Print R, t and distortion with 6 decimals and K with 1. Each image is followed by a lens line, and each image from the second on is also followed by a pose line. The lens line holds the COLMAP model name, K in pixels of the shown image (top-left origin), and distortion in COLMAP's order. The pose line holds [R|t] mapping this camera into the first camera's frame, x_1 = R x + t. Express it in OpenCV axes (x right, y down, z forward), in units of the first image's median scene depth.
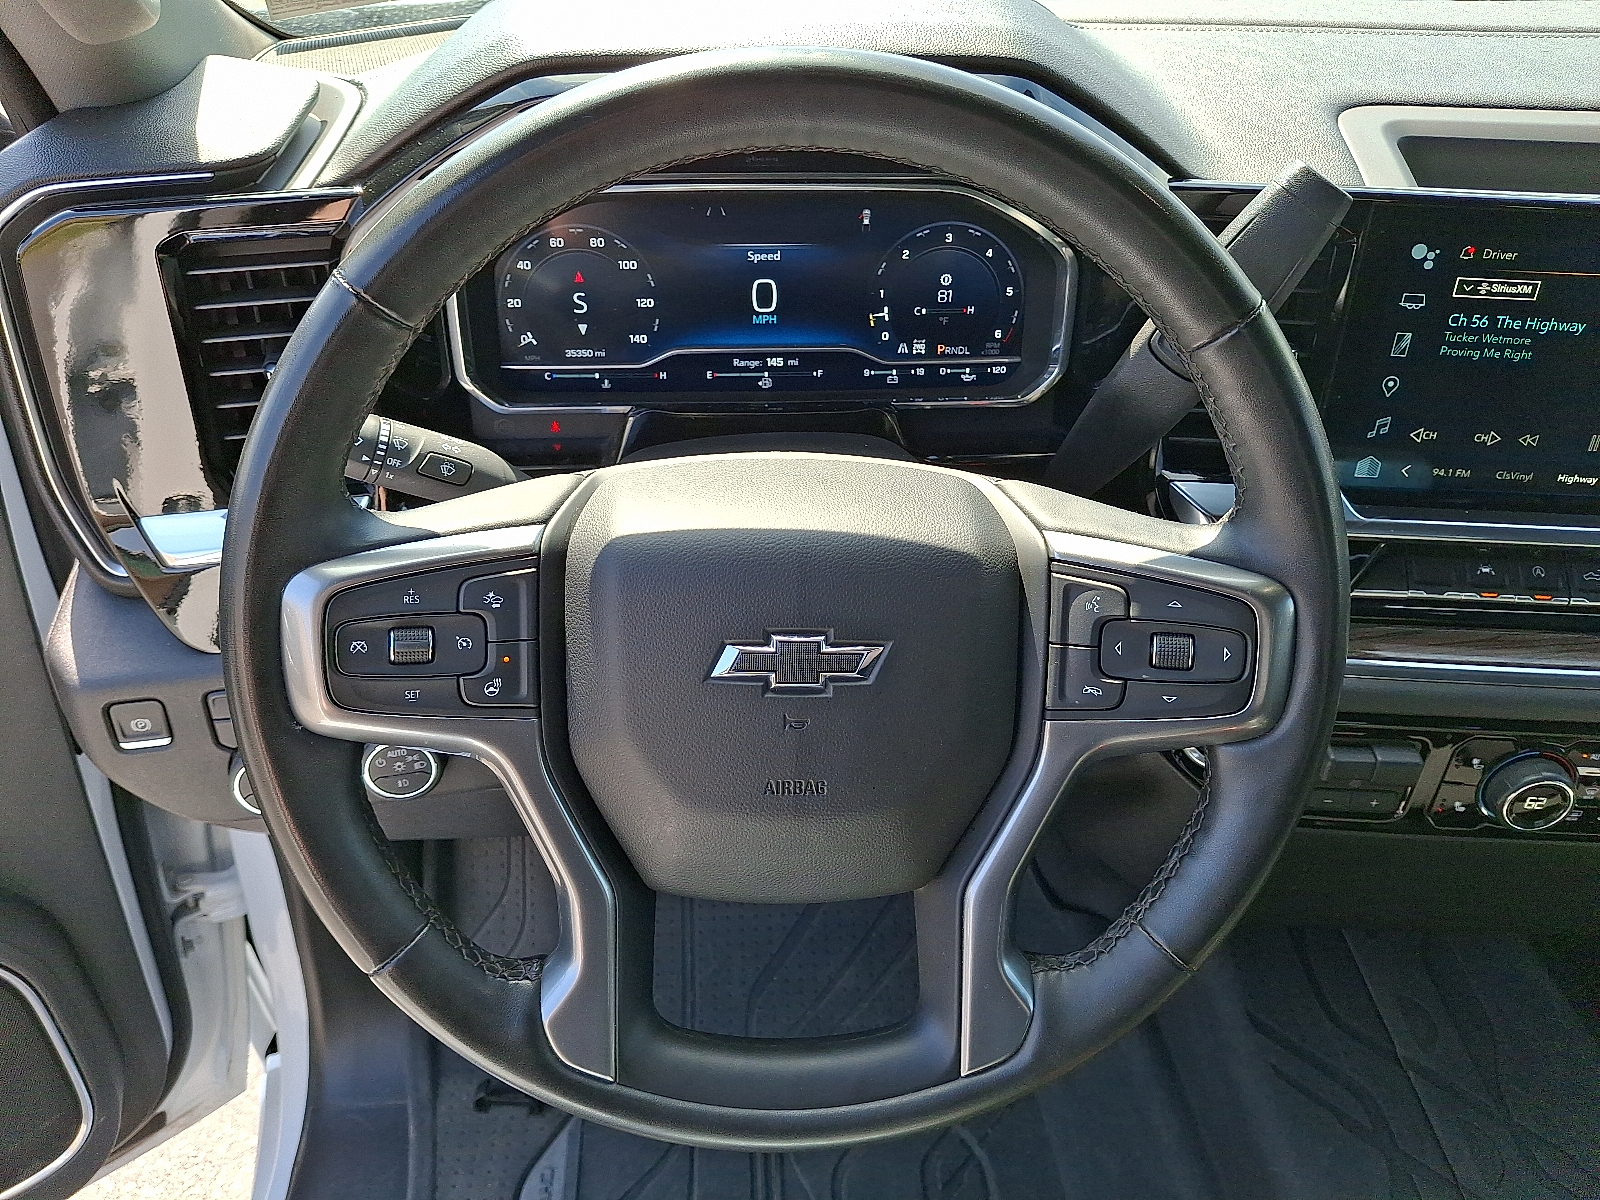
lens RADIAL K [[1140.2, 0, 795.1], [0, 1140.2, 559.6], [0, 0, 1]] dist [0.094103, -0.135849]
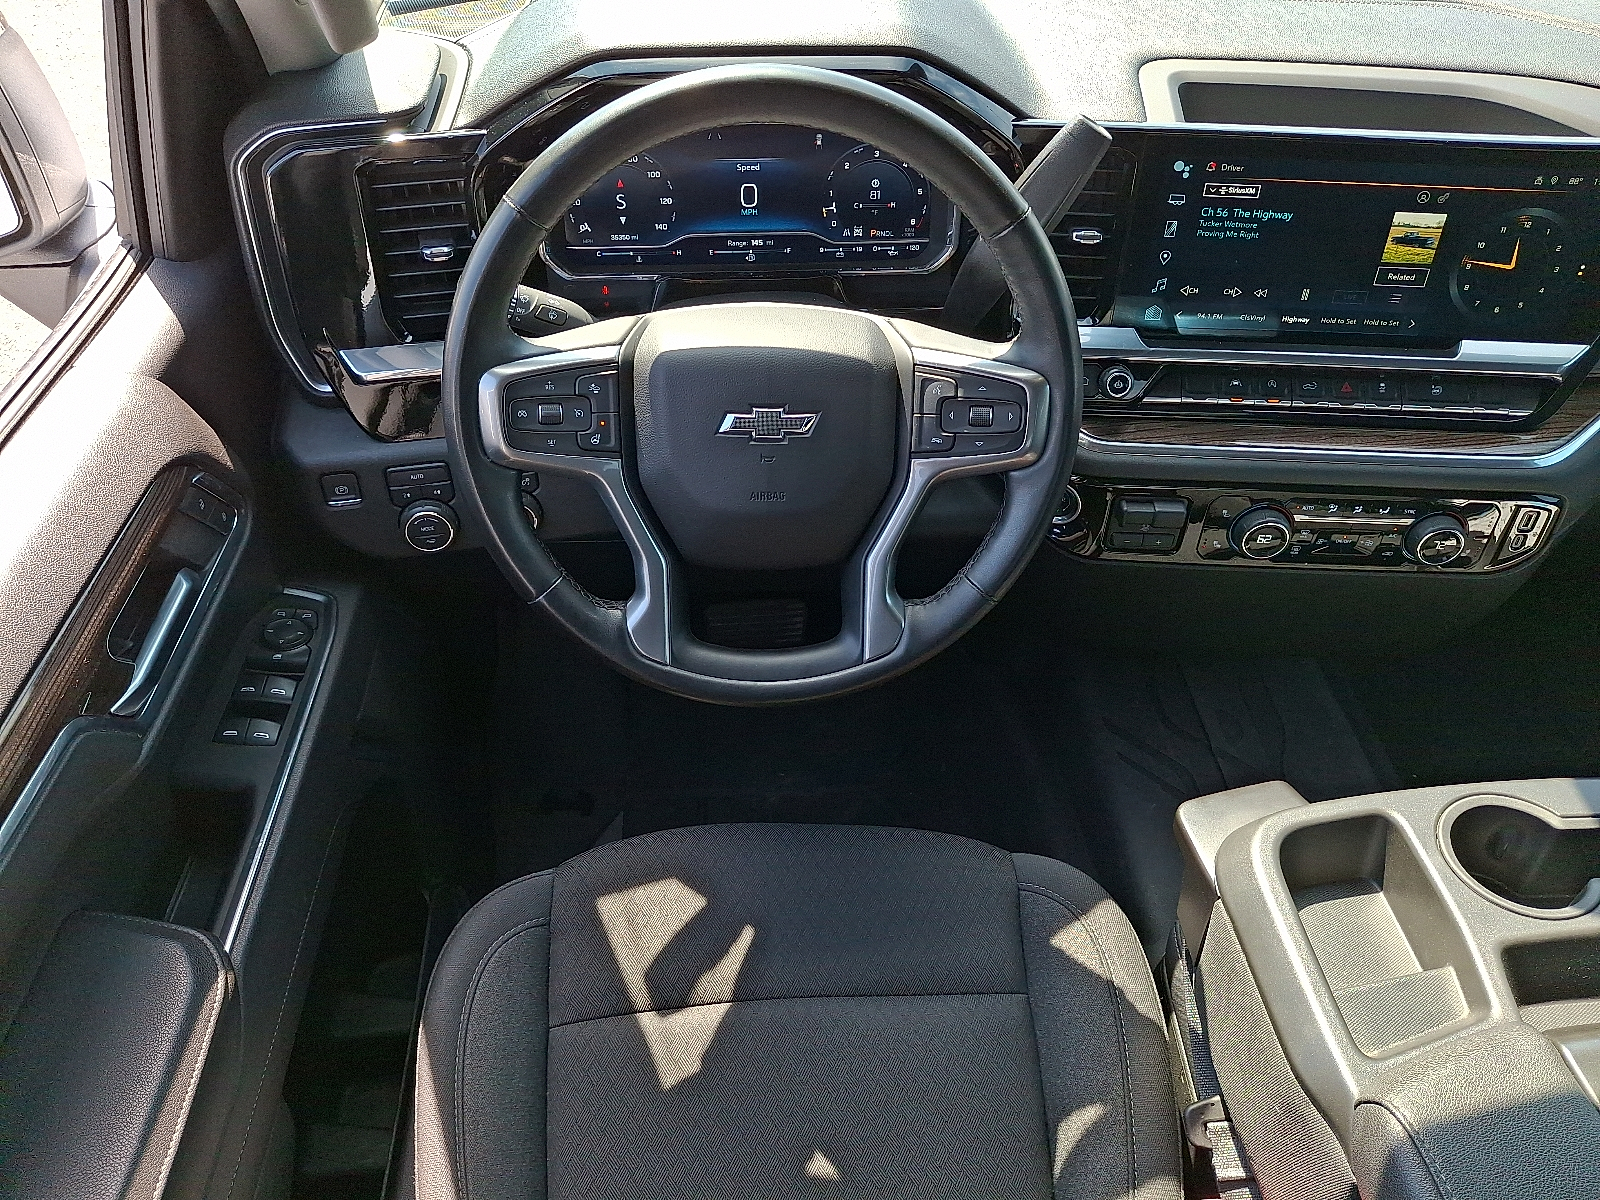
lens RADIAL K [[1140.2, 0, 795.1], [0, 1140.2, 559.6], [0, 0, 1]] dist [0.094103, -0.135849]
pose [[0.999962, -0.007863, 0.003671, 0.025662], [0.007418, 0.994069, 0.108495, 0.078002], [-0.004502, -0.108464, 0.994090, -0.557706]]
